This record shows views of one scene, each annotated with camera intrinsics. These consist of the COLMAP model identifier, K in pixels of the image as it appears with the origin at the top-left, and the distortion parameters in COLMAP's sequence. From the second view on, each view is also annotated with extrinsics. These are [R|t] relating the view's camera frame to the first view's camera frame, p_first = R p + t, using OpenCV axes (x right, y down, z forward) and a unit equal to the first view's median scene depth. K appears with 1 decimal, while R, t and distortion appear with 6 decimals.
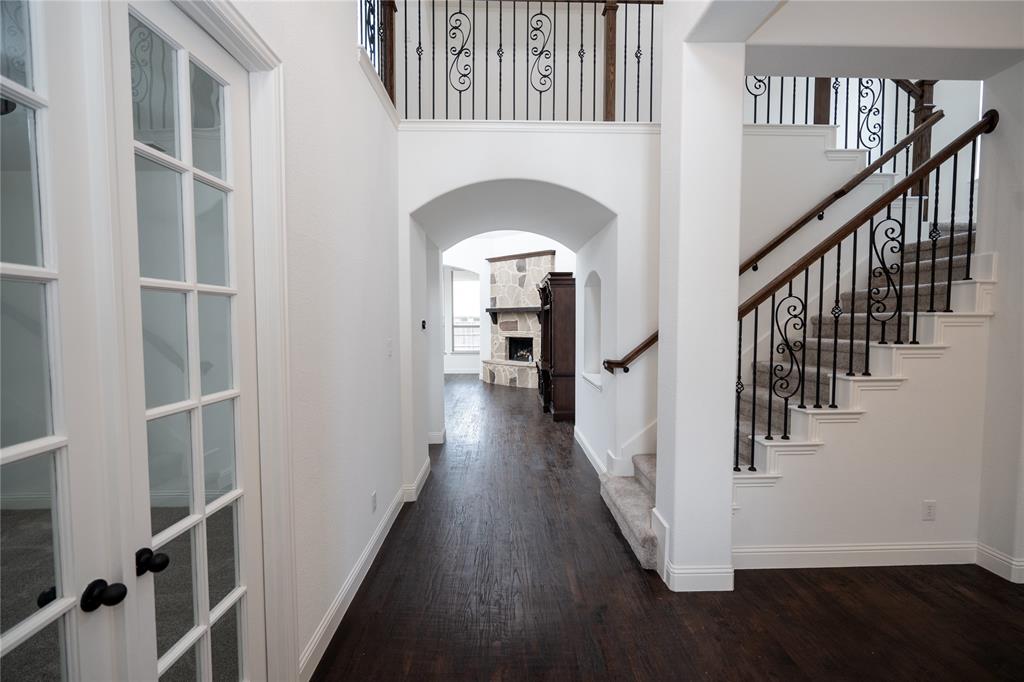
lens RADIAL K [[459.7, 0, 516.6], [0, 459.7, 341.6], [0, 0, 1]] dist [-0.002464, 0.001165]
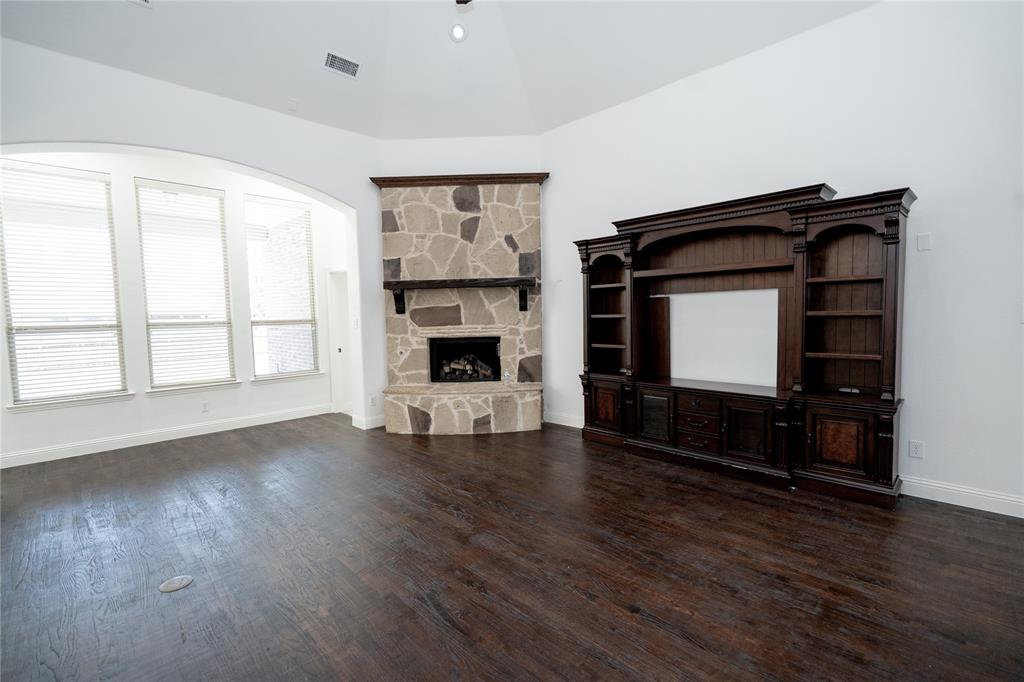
lens RADIAL K [[459.7, 0, 516.6], [0, 459.7, 341.6], [0, 0, 1]] dist [-0.002464, 0.001165]
pose [[0.737222, -0.058260, 0.673134, -0.887248], [0.052207, 0.998209, 0.029219, -0.047904], [-0.673631, 0.013602, 0.738943, 1.679204]]
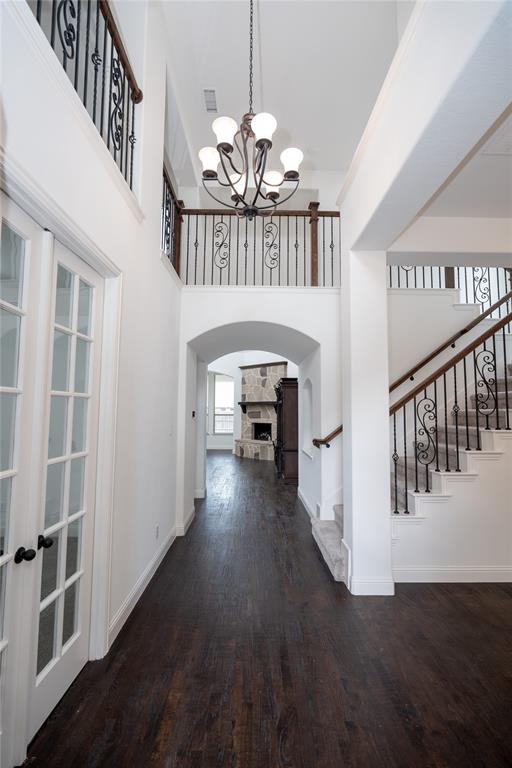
lens RADIAL K [[344.8, 0, 254.1], [0, 344.8, 381.0], [0, 0, 1]] dist [-0.002464, 0.001165]
pose [[0.999635, 0.005988, -0.026340, 0.027960], [-0.009372, 0.991430, -0.130303, 0.000984], [0.025334, 0.130502, 0.991124, -0.139986]]
